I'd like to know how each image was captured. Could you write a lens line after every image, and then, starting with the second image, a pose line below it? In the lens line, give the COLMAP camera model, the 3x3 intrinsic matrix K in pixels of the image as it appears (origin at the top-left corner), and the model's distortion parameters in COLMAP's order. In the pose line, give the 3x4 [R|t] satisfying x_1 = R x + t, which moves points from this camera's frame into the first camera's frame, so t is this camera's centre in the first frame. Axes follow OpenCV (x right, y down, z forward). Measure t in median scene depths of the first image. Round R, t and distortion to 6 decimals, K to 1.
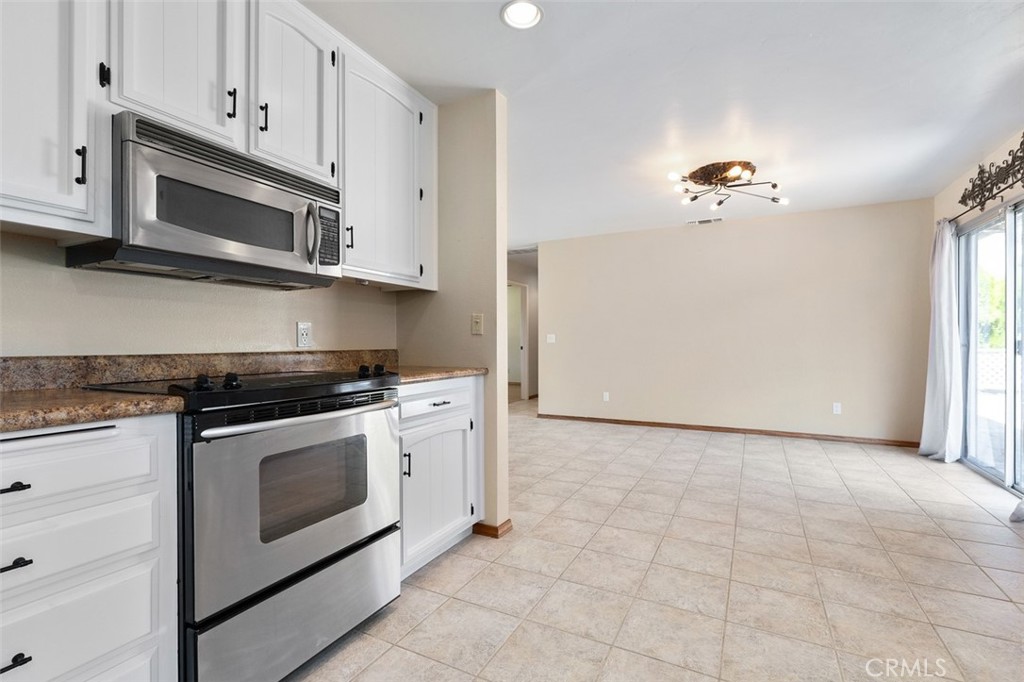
lens RADIAL K [[459.0, 0, 509.6], [0, 459.0, 333.1], [0, 0, 1]] dist [0.000803, -0.000561]
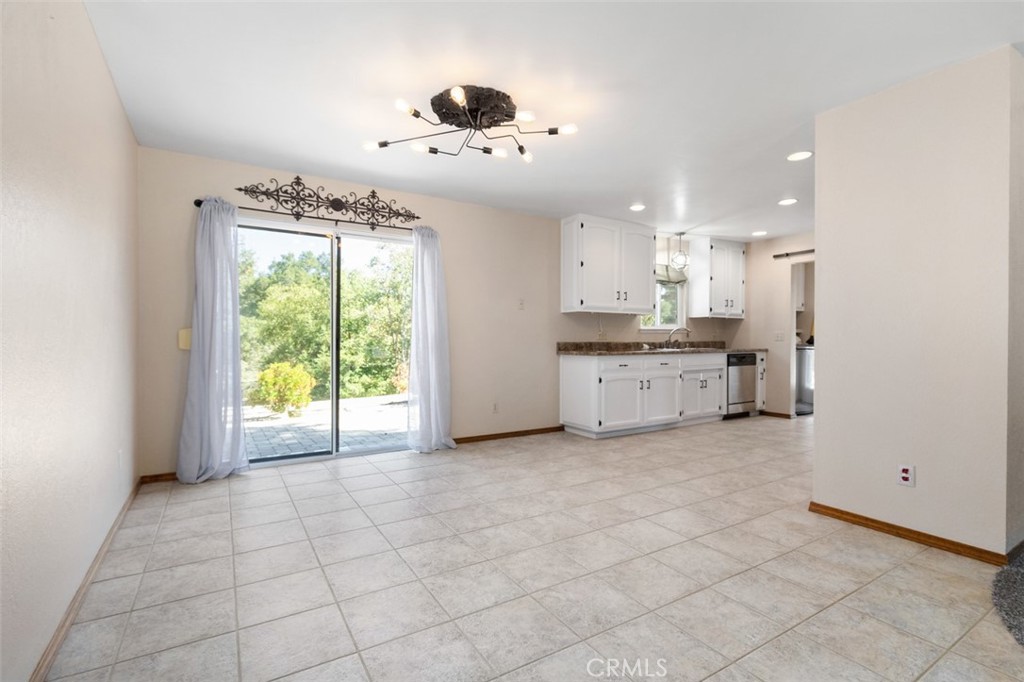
lens RADIAL K [[463.9, 0, 512.0], [0, 463.9, 341.0], [0, 0, 1]] dist [-0.000480, -0.000284]
pose [[-0.860875, 0.005418, 0.508788, 0.057915], [-0.004441, 0.999825, -0.018163, 0.061563], [-0.508797, -0.017896, -0.860700, 2.694155]]
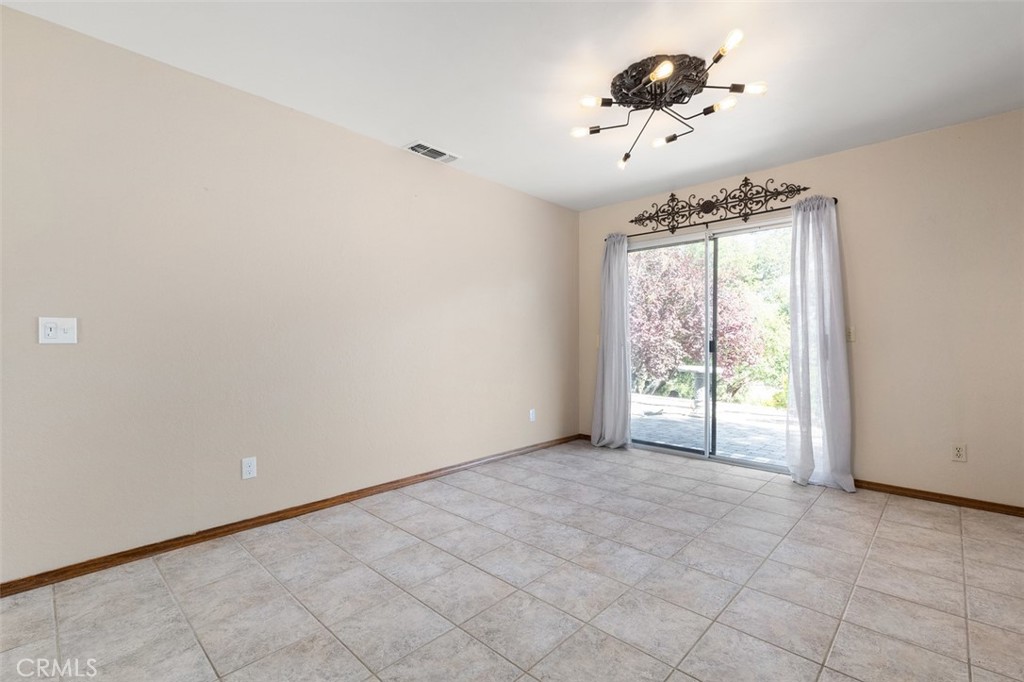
lens RADIAL K [[460.1, 0, 512.0], [0, 460.1, 341.0], [0, 0, 1]] dist [0.008615, -0.000559]
pose [[0.267809, 0.006330, 0.963451, -0.384809], [-0.016942, 0.999855, -0.001859, 0.040646], [-0.963323, -0.015825, 0.267878, 1.723571]]
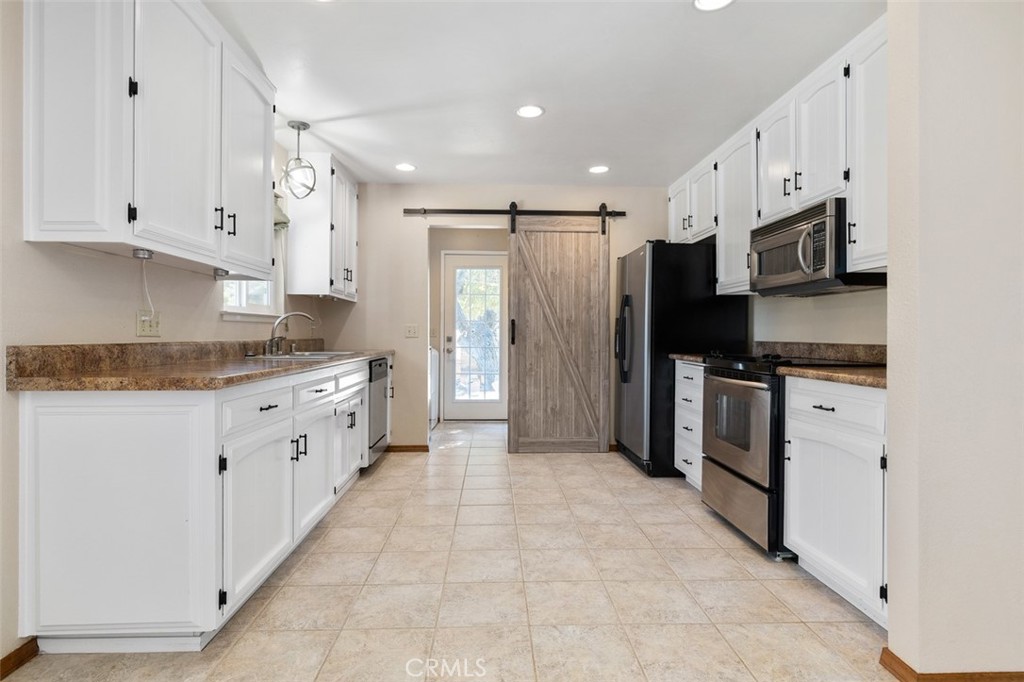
lens RADIAL K [[531.0, 0, 505.2], [0, 531.0, 337.1], [0, 0, 1]] dist [0.001492, 0.000208]
pose [[-0.868994, 0.002764, -0.494815, 0.830406], [0.009085, 0.999905, -0.010369, 0.025137], [0.494740, -0.013506, -0.868936, 1.522713]]
